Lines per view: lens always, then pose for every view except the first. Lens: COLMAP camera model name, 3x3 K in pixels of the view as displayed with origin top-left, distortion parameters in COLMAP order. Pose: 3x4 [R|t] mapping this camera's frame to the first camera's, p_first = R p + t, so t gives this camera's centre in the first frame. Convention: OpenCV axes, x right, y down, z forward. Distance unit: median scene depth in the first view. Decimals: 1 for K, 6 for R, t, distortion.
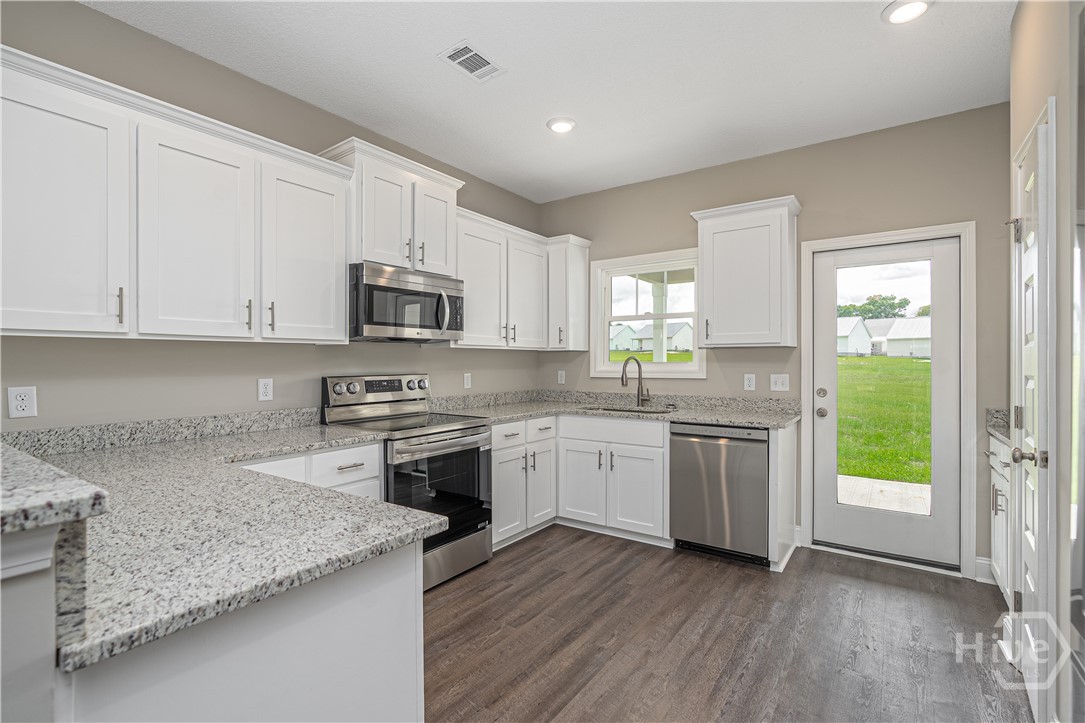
lens RADIAL K [[490.8, 0, 544.1], [0, 490.8, 362.4], [0, 0, 1]] dist [-0.008100, 0.002572]
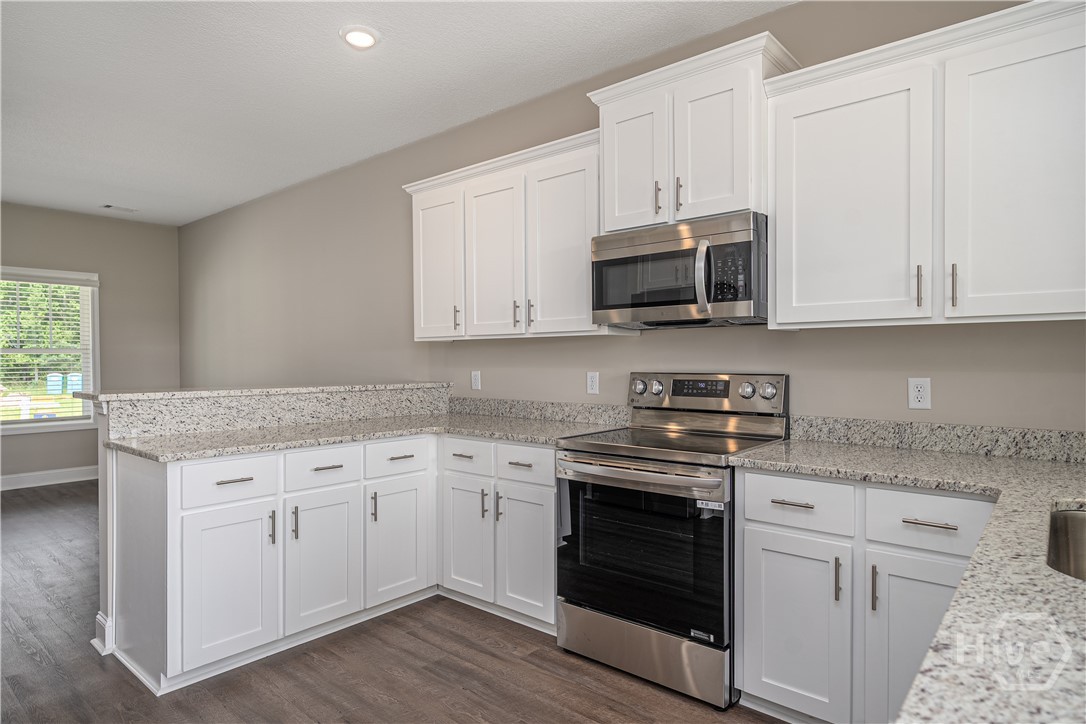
lens RADIAL K [[624.4, 0, 535.8], [0, 624.4, 361.0], [0, 0, 1]] dist [-0.003266, 0.003375]
pose [[-0.093589, 0.011707, -0.995542, 0.586705], [0.005926, 0.999920, 0.011201, -0.003392], [0.995593, -0.004851, -0.093651, 0.820466]]
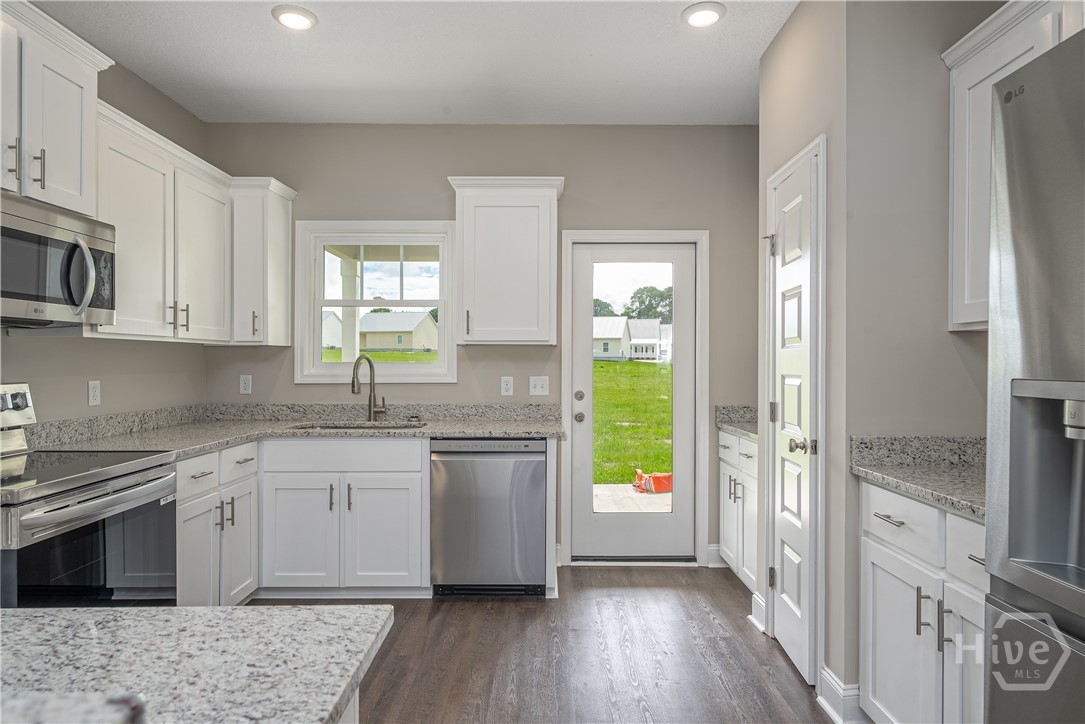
lens RADIAL K [[623.8, 0, 537.6], [0, 623.8, 365.2], [0, 0, 1]] dist [-0.003266, 0.003375]
pose [[0.822121, -0.001234, 0.569312, -0.173661], [-0.000978, 0.999993, 0.003580, 0.000293], [-0.569312, -0.003500, 0.822114, 0.078449]]
